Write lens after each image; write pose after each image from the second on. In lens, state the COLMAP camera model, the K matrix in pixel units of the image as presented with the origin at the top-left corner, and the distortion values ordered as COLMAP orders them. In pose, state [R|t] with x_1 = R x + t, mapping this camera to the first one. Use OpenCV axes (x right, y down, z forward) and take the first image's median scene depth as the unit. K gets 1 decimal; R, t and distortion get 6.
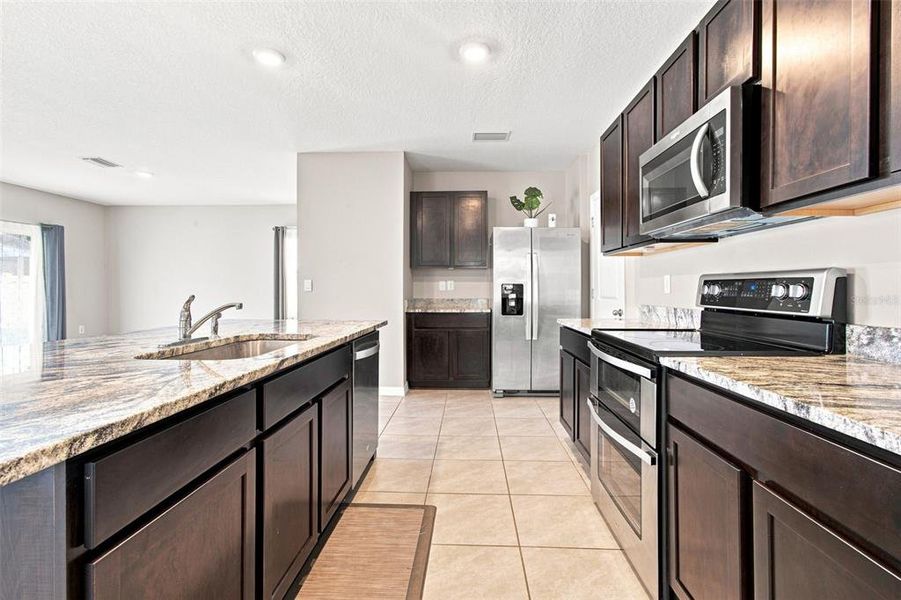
lens RADIAL K [[415.4, 0, 455.1], [0, 415.4, 290.7], [0, 0, 1]] dist [-0.004357, 0.001295]
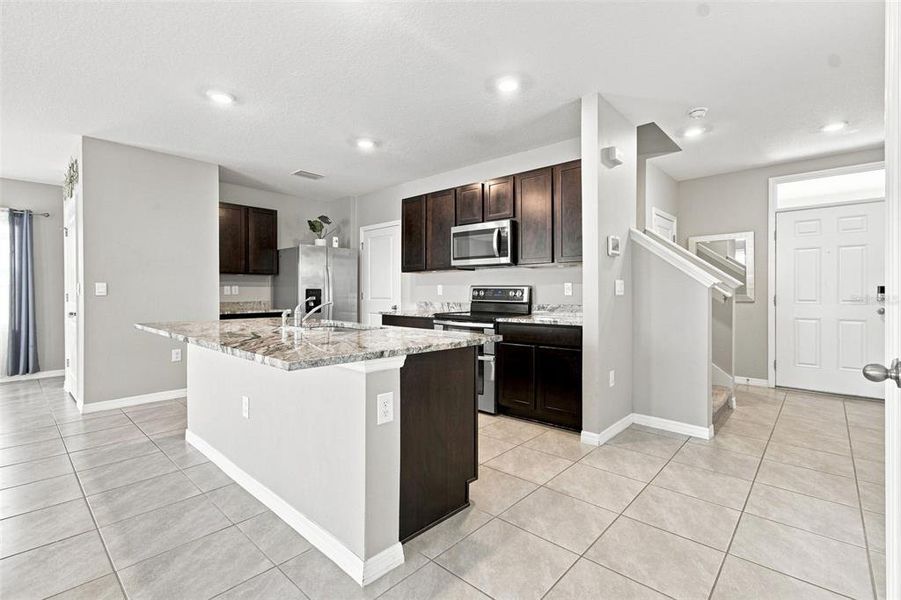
lens RADIAL K [[415.4, 0, 451.8], [0, 415.4, 300.8], [0, 0, 1]] dist [-0.004357, 0.001295]
pose [[0.644155, -0.017719, 0.764689, -0.947585], [0.003903, 0.999795, 0.019879, -0.004440], [-0.764885, -0.009820, 0.644092, -0.271714]]
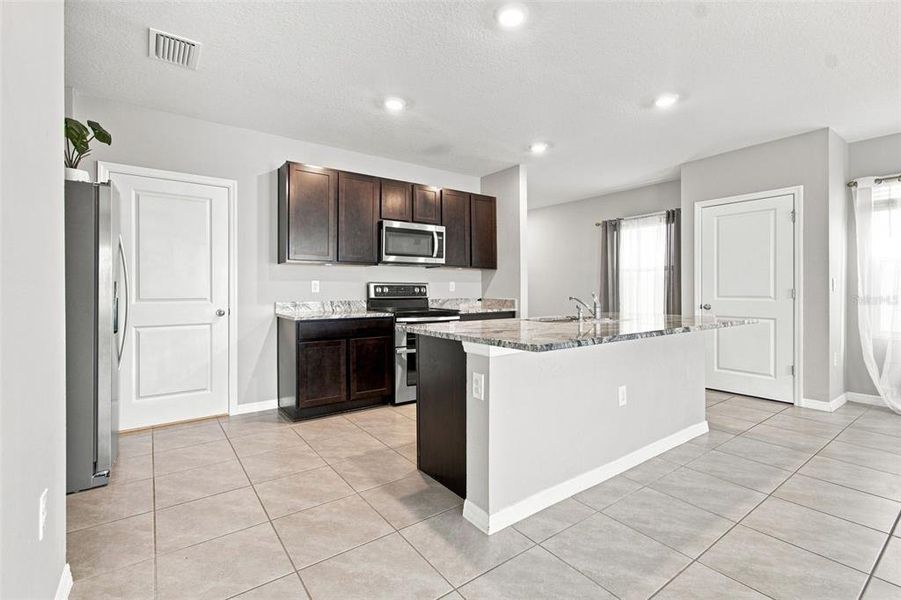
lens RADIAL K [[415.4, 0, 458.1], [0, 415.4, 296.0], [0, 0, 1]] dist [-0.004357, 0.001295]
pose [[-0.642878, -0.006374, 0.765942, -1.043546], [0.007662, 0.999862, 0.014752, 0.001165], [-0.765930, 0.015353, -0.642740, 1.657216]]
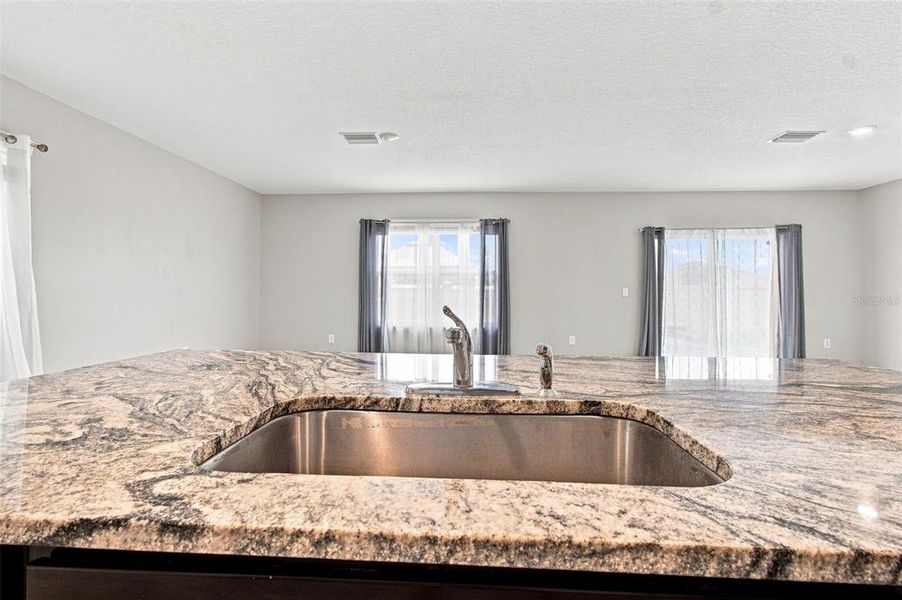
lens RADIAL K [[445.7, 0, 443.7], [0, 445.7, 300.0], [0, 0, 1]] dist [0.011698, 0.000954]
pose [[-0.016847, 0.022731, -0.999600, 0.029893], [-0.012200, 0.999662, 0.022938, -0.025282], [0.999784, 0.012582, -0.016564, 0.677344]]
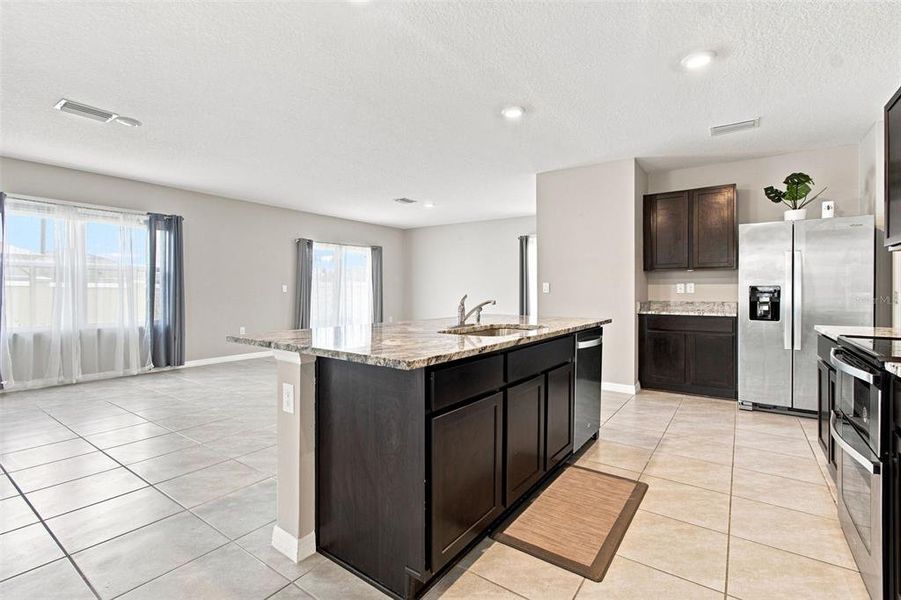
lens RADIAL K [[415.4, 0, 447.7], [0, 415.4, 295.1], [0, 0, 1]] dist [-0.004357, 0.001295]
pose [[0.834278, 0.007565, -0.551292, 0.096799], [-0.004043, 0.999963, 0.007602, 0.000041], [0.551329, -0.004114, 0.834278, -0.197253]]
